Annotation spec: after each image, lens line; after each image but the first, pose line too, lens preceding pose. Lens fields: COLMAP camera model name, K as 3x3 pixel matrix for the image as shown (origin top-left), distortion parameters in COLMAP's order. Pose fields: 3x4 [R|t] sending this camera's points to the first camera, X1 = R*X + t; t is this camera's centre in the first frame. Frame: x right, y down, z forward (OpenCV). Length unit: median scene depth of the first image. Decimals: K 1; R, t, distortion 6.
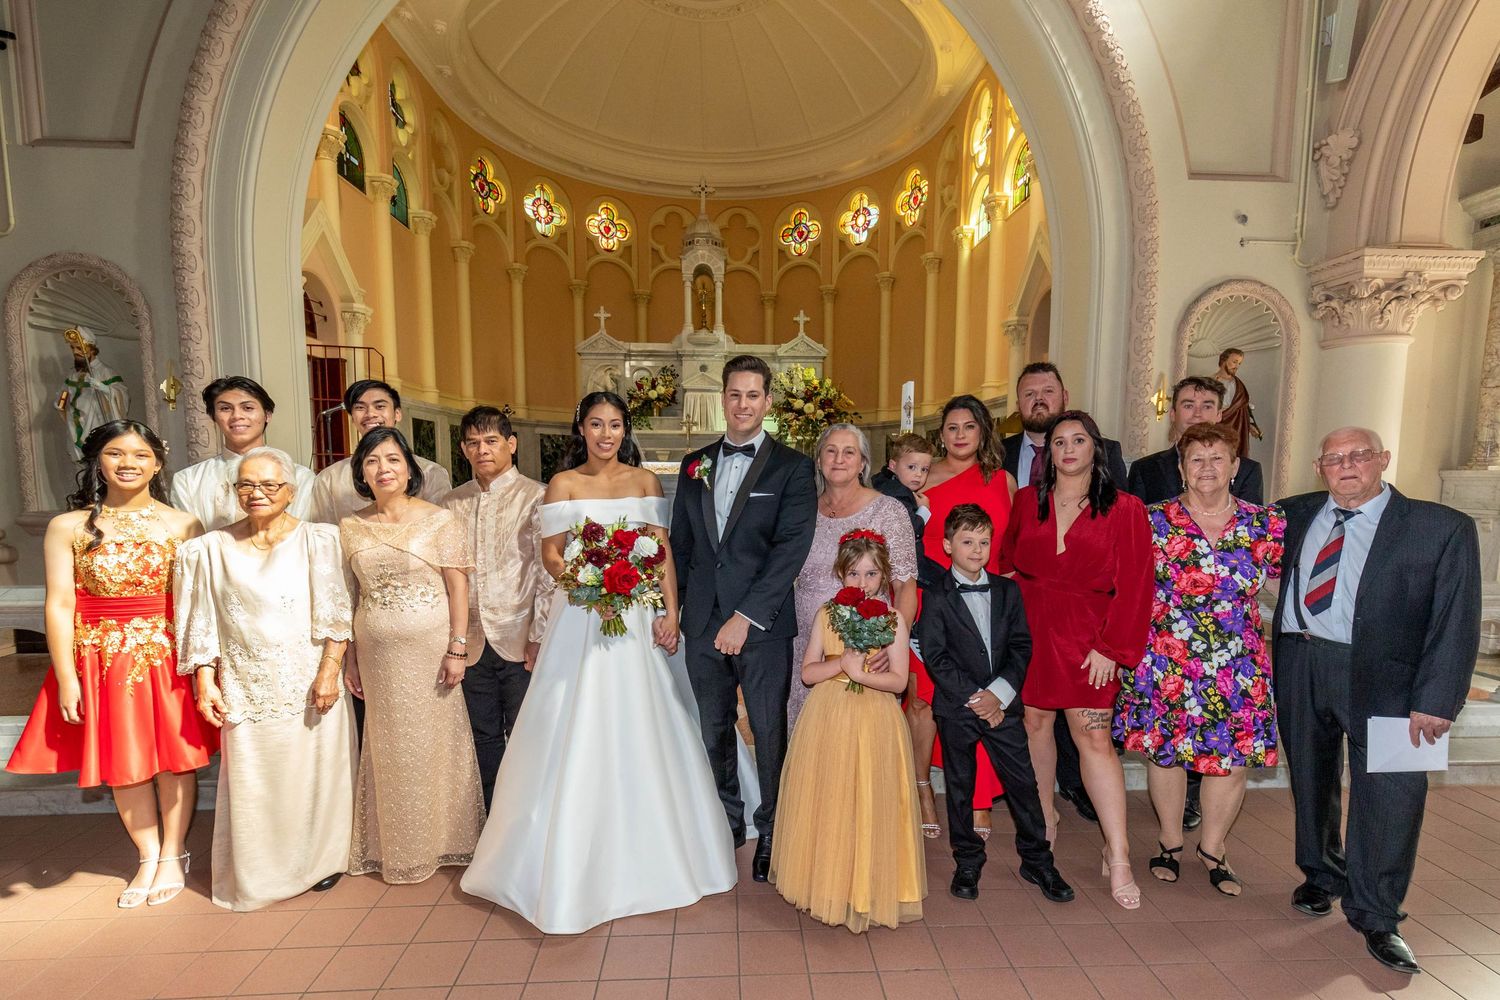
lens RADIAL K [[706.9, 0, 750.5], [0, 706.9, 537.2], [0, 0, 1]] dist [0.014147, -0.000170]
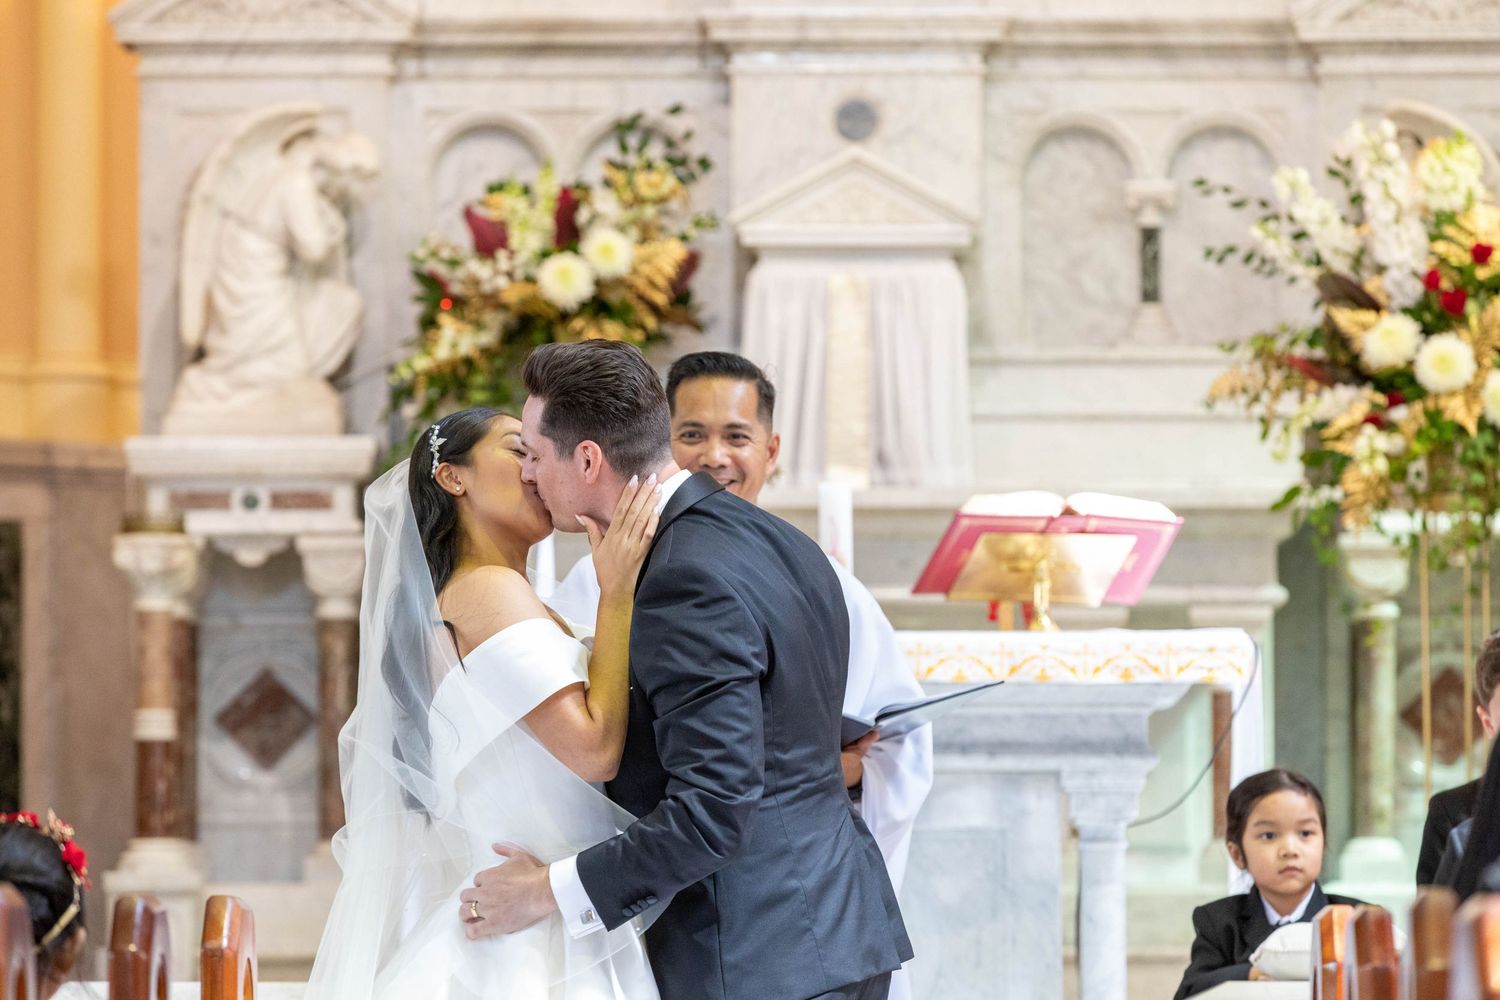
lens RADIAL K [[8402.2, 0, 750.0], [0, 8402.2, 500.0], [0, 0, 1]] dist [-0.240504, -12.754593]
pose [[0.997890, -0.008657, -0.064342, 0.036882], [-0.000540, 0.989927, -0.141575, 0.137923], [0.064919, 0.141312, 0.987834, -0.992468]]
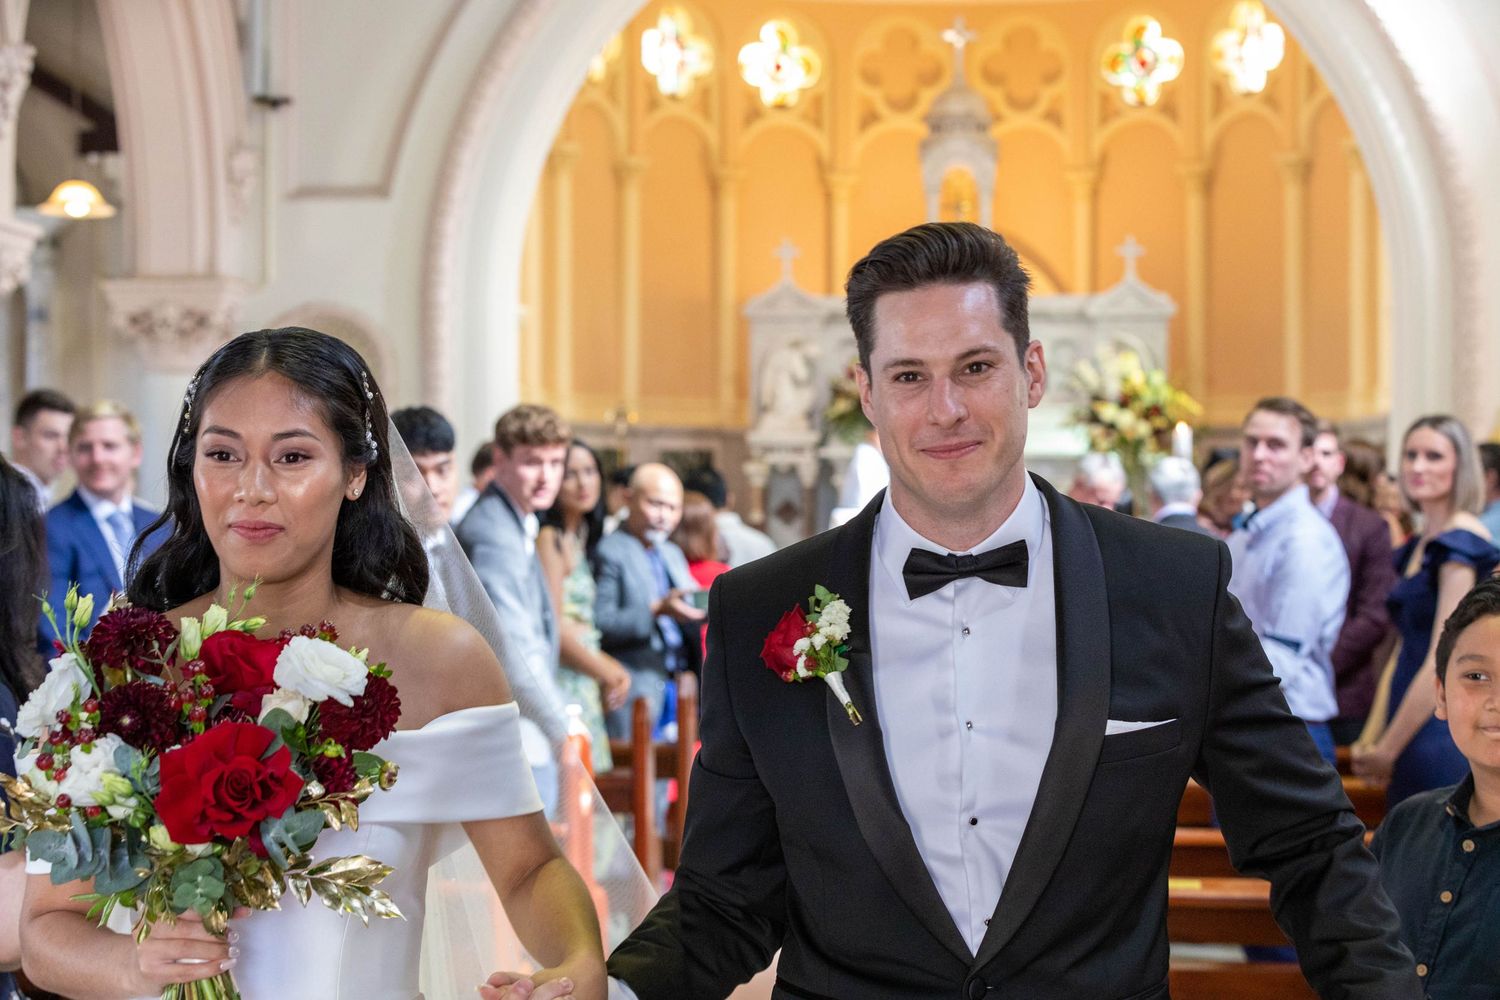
lens RADIAL K [[3129.7, 0, 750.0], [0, 3129.7, 500.0], [0, 0, 1]] dist [-0.023635, -0.025813]
pose [[0.992411, -0.002981, -0.122927, 0.080948], [-0.008203, 0.995874, -0.090377, 0.129354], [0.122689, 0.090700, 0.988292, -1.593214]]
